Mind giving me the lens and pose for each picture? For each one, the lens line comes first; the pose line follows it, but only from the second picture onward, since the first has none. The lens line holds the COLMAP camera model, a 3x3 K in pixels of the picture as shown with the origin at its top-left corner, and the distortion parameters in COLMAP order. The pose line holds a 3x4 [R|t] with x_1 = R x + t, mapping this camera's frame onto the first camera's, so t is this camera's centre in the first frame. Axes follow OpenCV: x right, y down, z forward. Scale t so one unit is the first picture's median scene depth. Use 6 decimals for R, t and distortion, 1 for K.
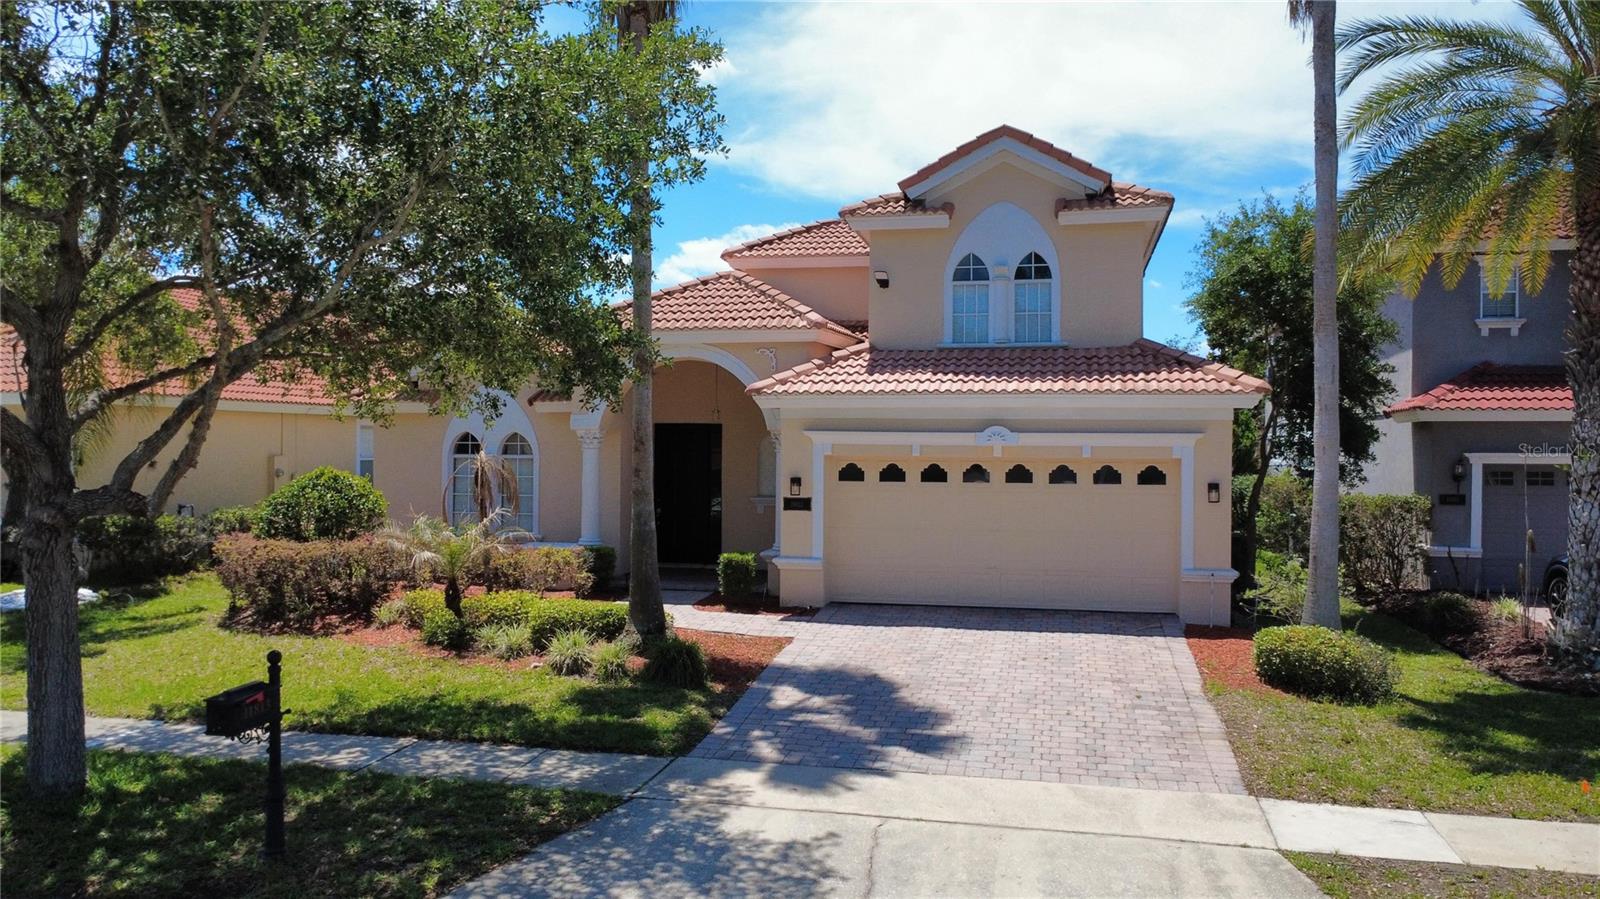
lens RADIAL K [[1171.8, 0, 800.0], [0, 1171.8, 449.5], [0, 0, 1]] dist [-0.002447, -0.001159]
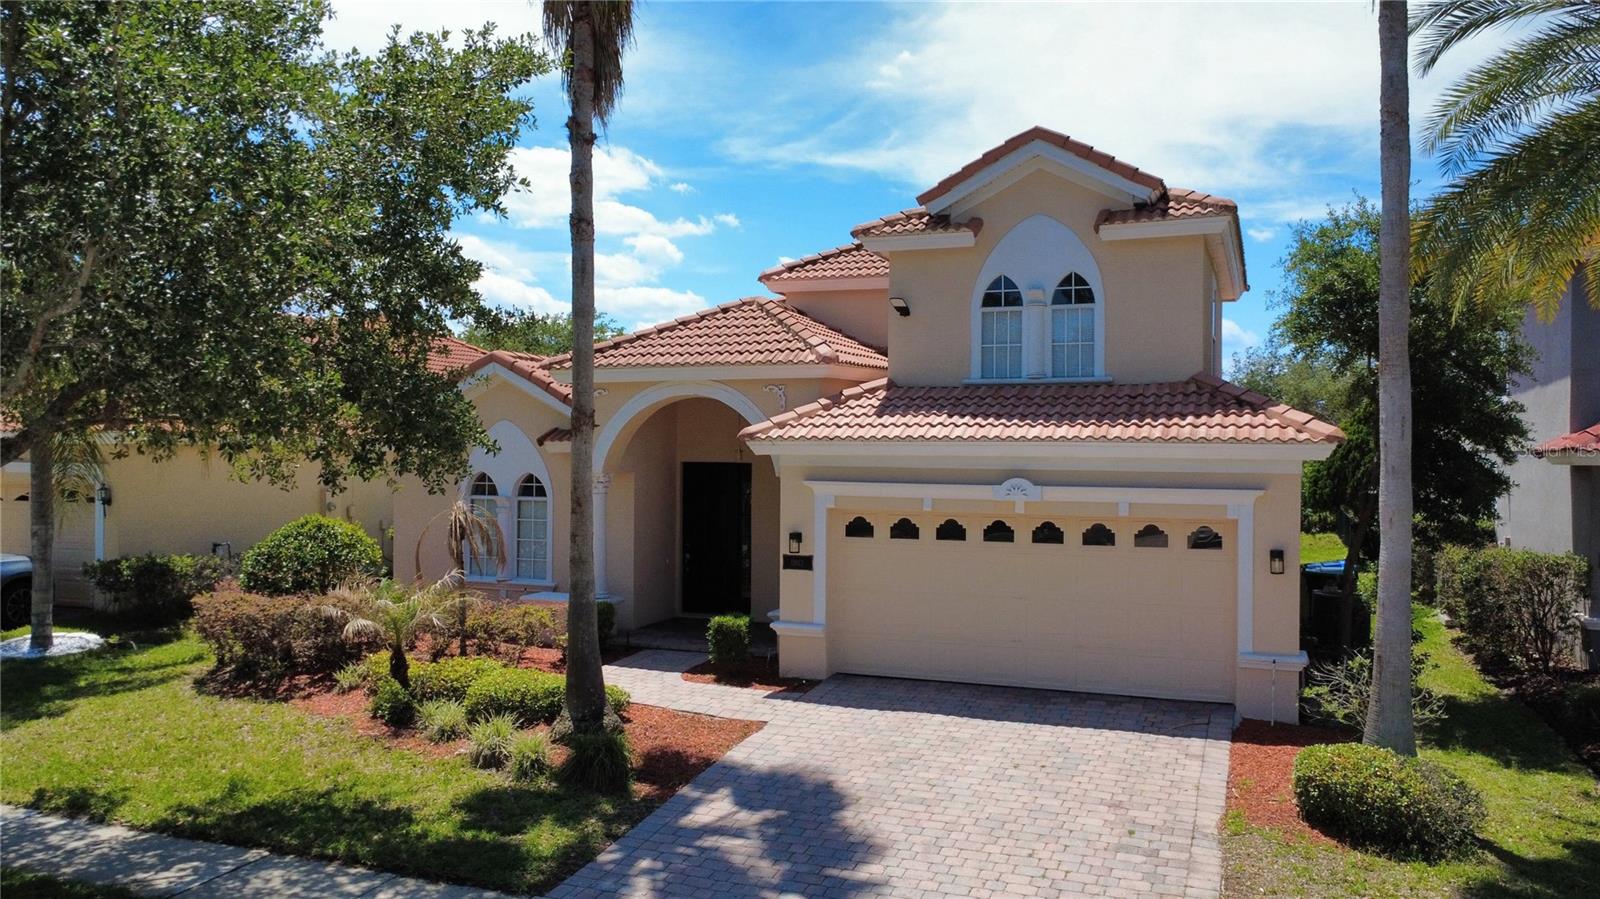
lens RADIAL K [[1178.6, 0, 800.0], [0, 1178.6, 449.5], [0, 0, 1]] dist [-0.002191, -0.001801]
pose [[0.988447, 0.000760, -0.151566, 0.136833], [-0.001274, 0.999994, -0.003296, -0.036685], [0.151563, 0.003451, 0.988442, 0.118680]]
